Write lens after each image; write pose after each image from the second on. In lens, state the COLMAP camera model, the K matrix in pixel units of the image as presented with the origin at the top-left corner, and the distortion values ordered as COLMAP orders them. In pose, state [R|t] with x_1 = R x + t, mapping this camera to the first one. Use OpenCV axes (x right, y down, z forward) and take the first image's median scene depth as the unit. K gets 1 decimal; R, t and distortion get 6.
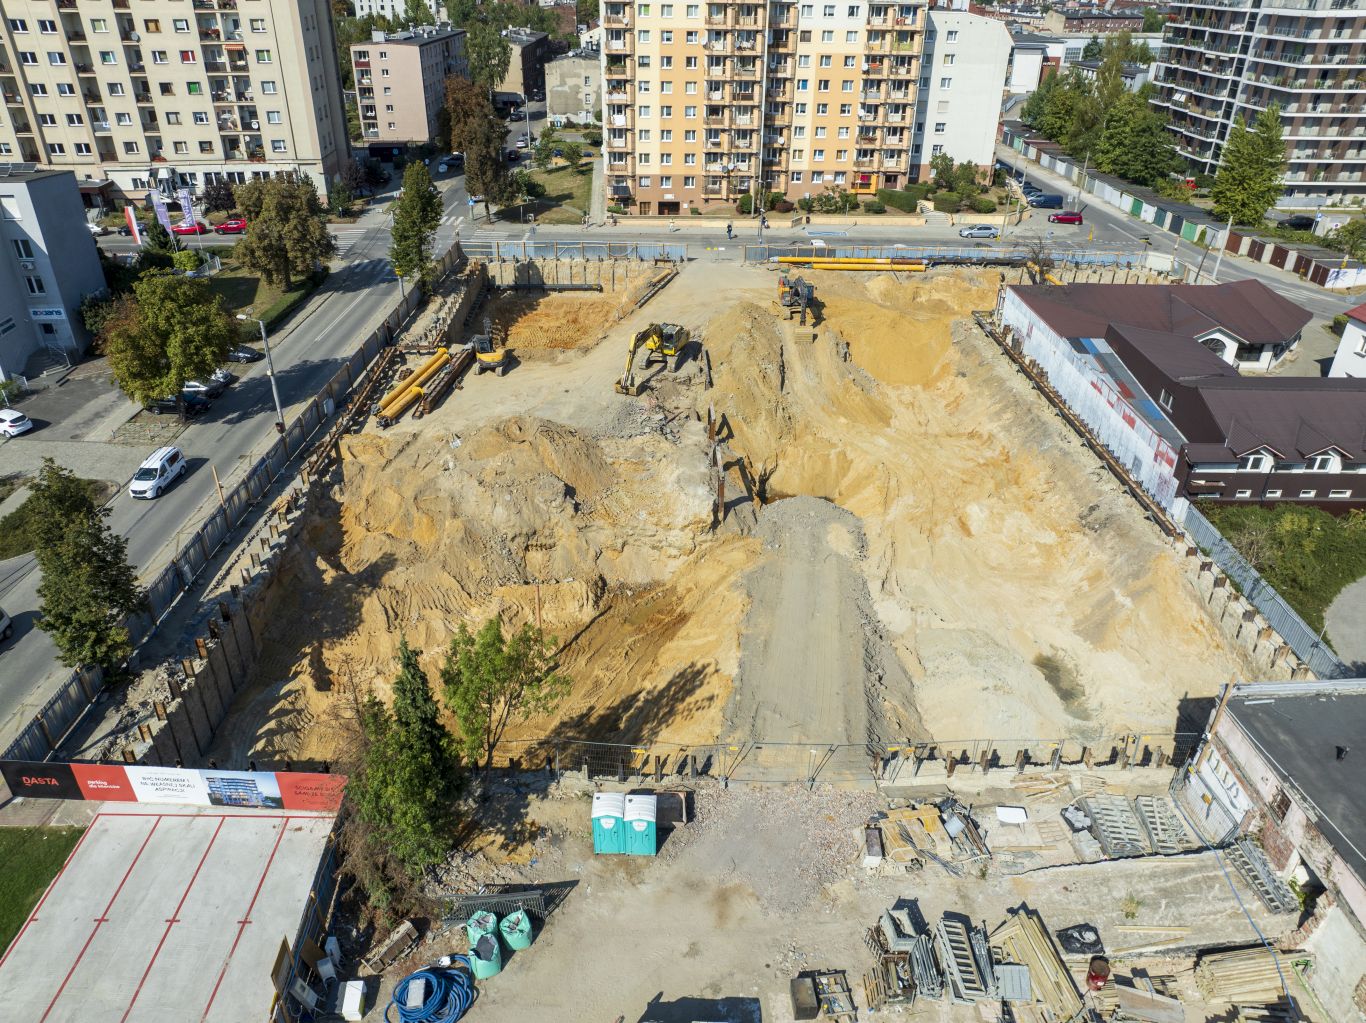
lens RADIAL K [[950.3, 0, 683.7], [0, 950.3, 509.4], [0, 0, 1]] dist [-0.030062, 0.012943]
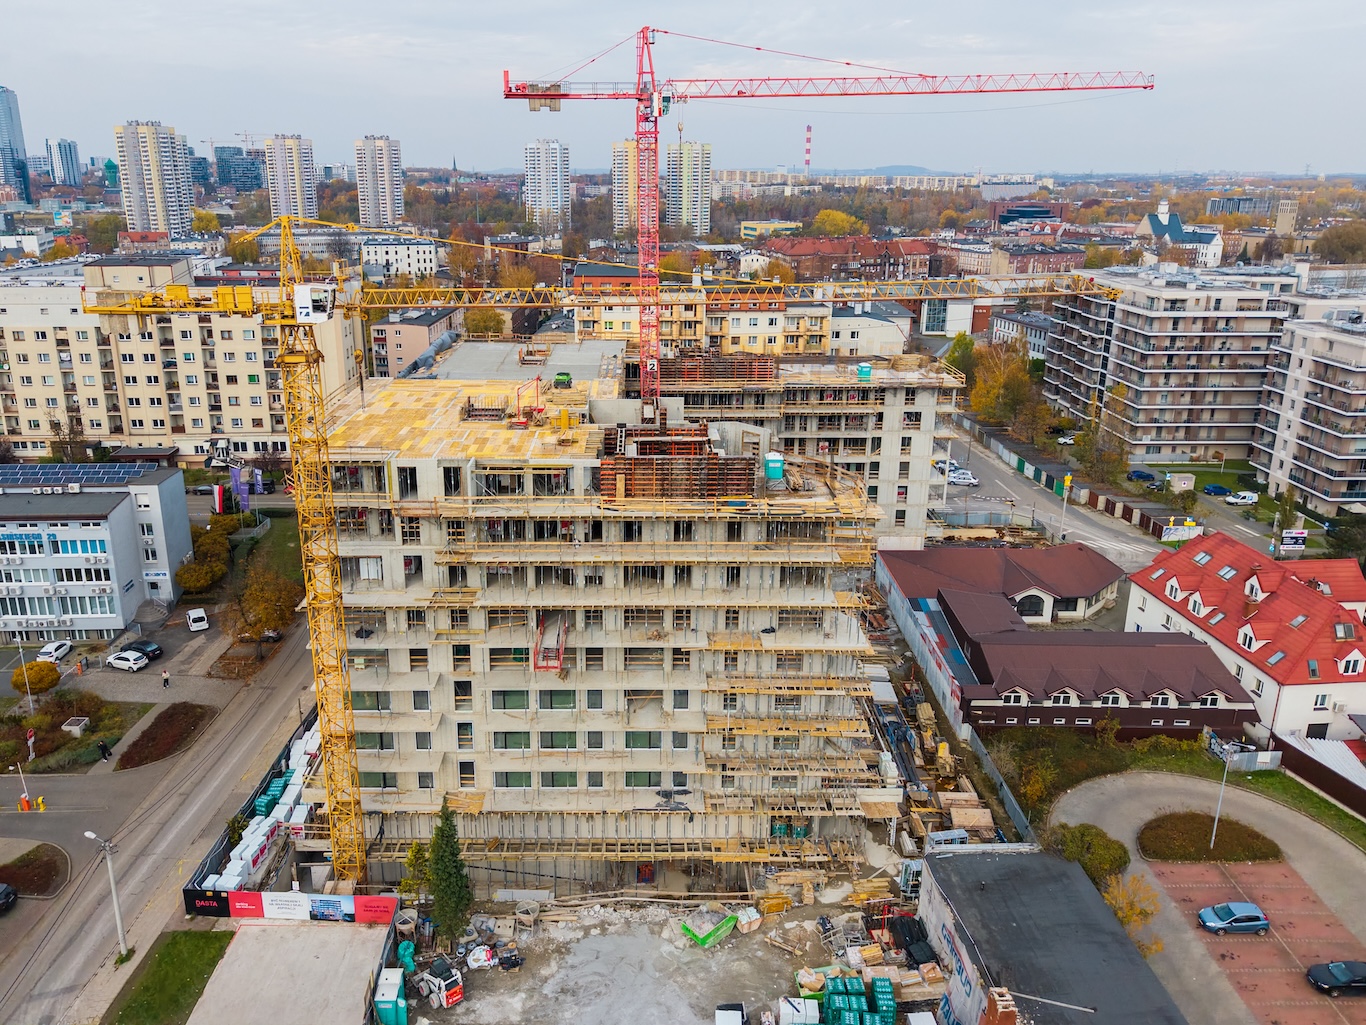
lens RADIAL K [[998.9, 0, 643.3], [0, 998.9, 469.6], [0, 0, 1]] dist [0.023758, -0.013820]
pose [[0.999723, 0.000255, -0.023541, 0.036832], [-0.005875, 0.971009, -0.238970, -0.009625], [0.022797, 0.239042, 0.970742, -0.271442]]
